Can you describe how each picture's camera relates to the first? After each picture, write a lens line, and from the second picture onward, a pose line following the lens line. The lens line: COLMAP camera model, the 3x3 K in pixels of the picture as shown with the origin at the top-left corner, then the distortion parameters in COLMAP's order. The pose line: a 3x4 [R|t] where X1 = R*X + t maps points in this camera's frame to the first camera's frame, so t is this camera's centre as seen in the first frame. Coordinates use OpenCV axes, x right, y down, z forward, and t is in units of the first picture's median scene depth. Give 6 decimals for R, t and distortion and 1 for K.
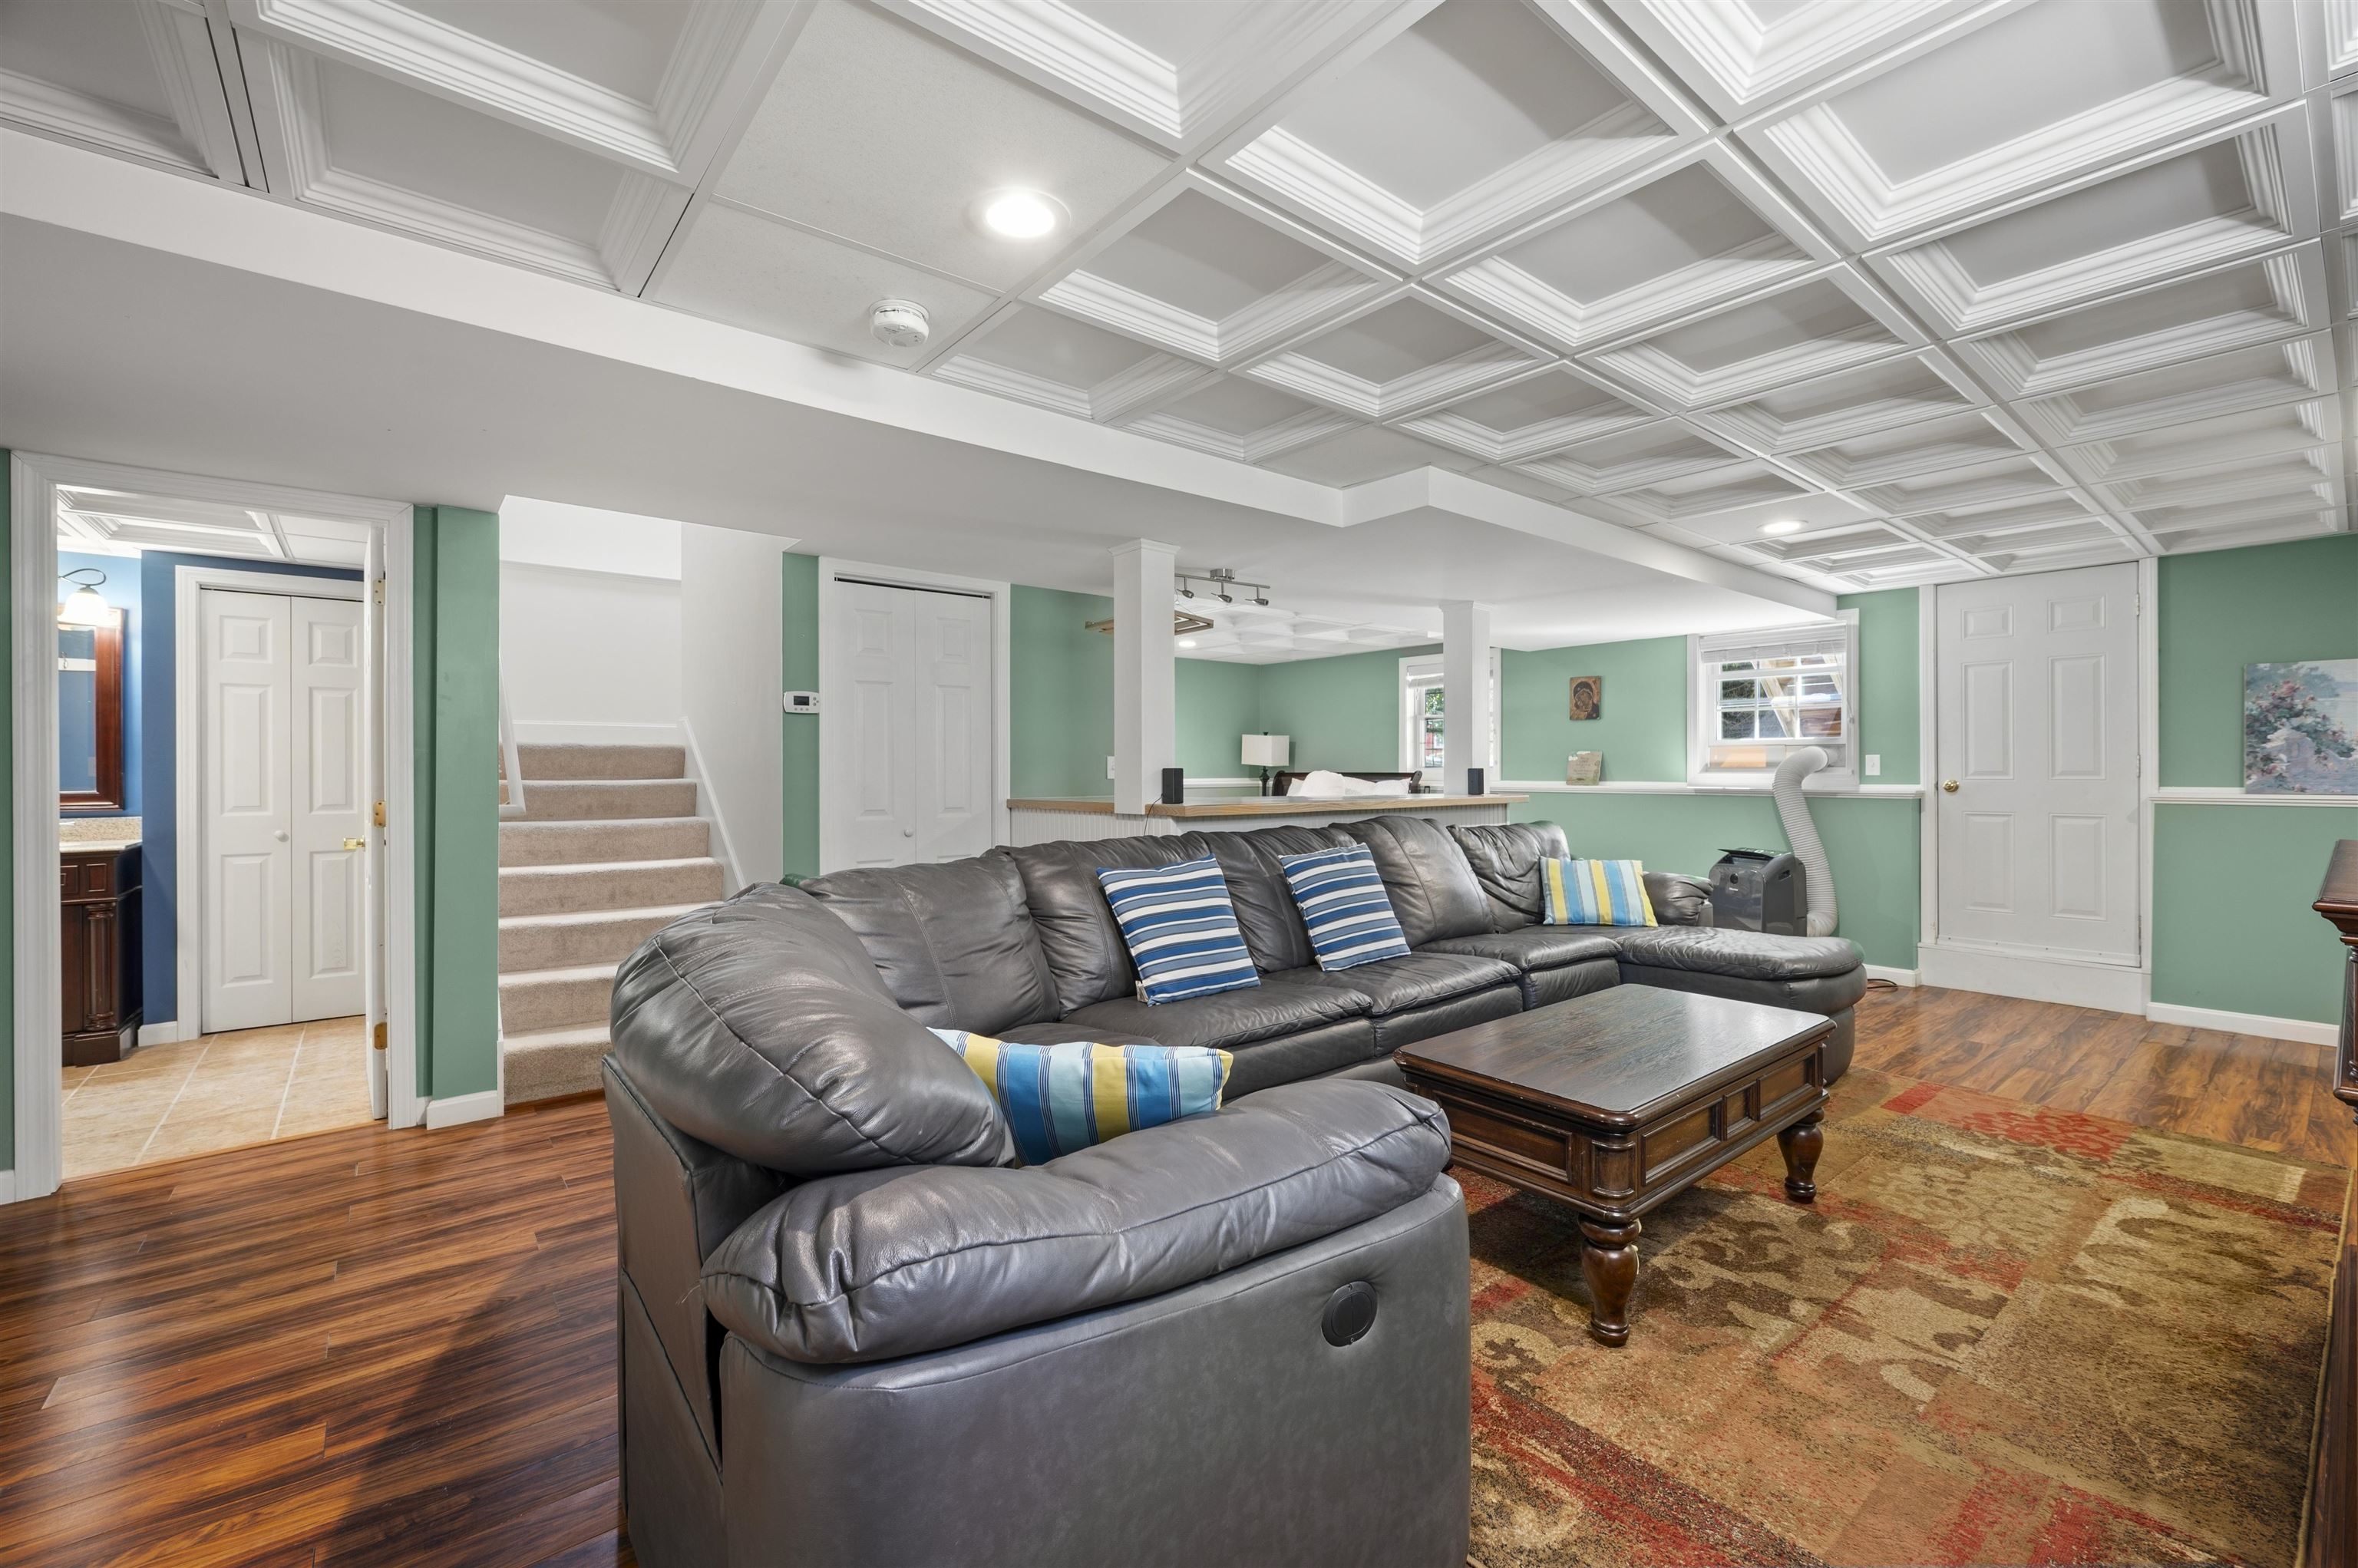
lens RADIAL K [[965.3, 0, 1182.3], [0, 965.3, 771.9], [0, 0, 1]] dist [-0.000250, -0.000027]
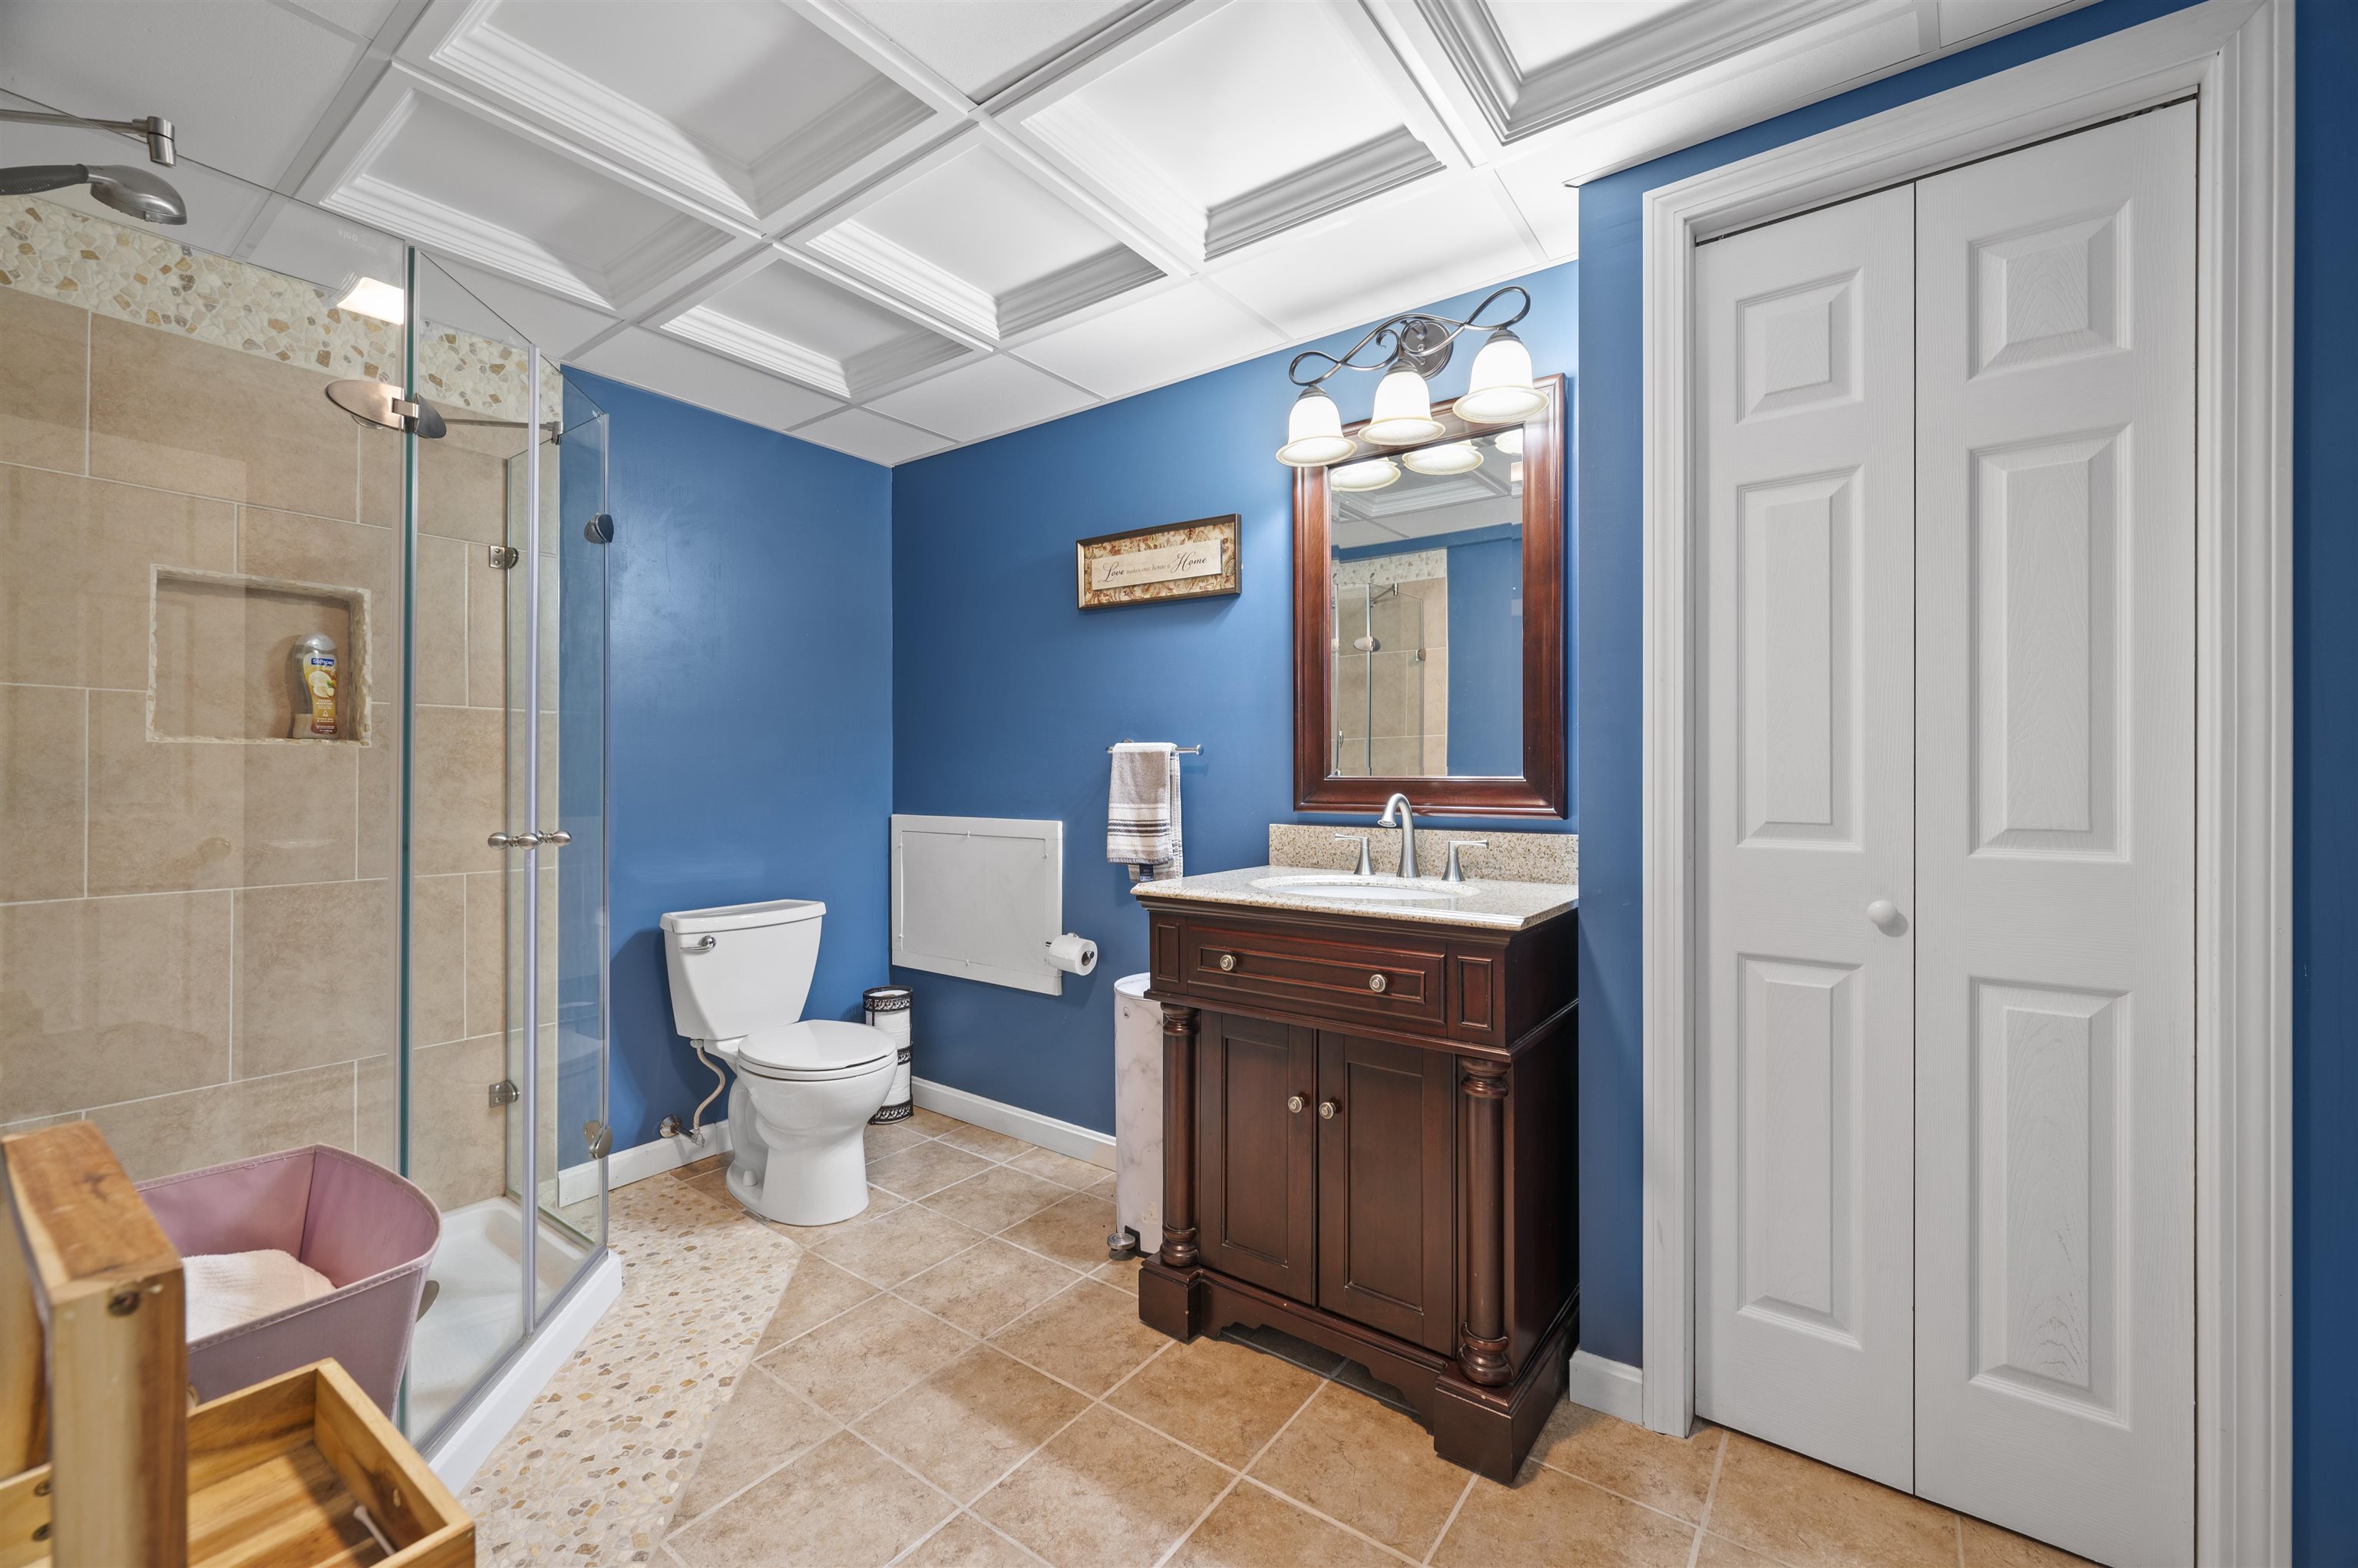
lens RADIAL K [[965.3, 0, 1182.3], [0, 965.3, 771.9], [0, 0, 1]] dist [-0.000250, -0.000027]
pose [[0.251956, -0.002707, -0.967735, -0.693632], [-0.006739, 0.999967, -0.004552, 0.020277], [0.967715, 0.007668, 0.251929, 0.702806]]
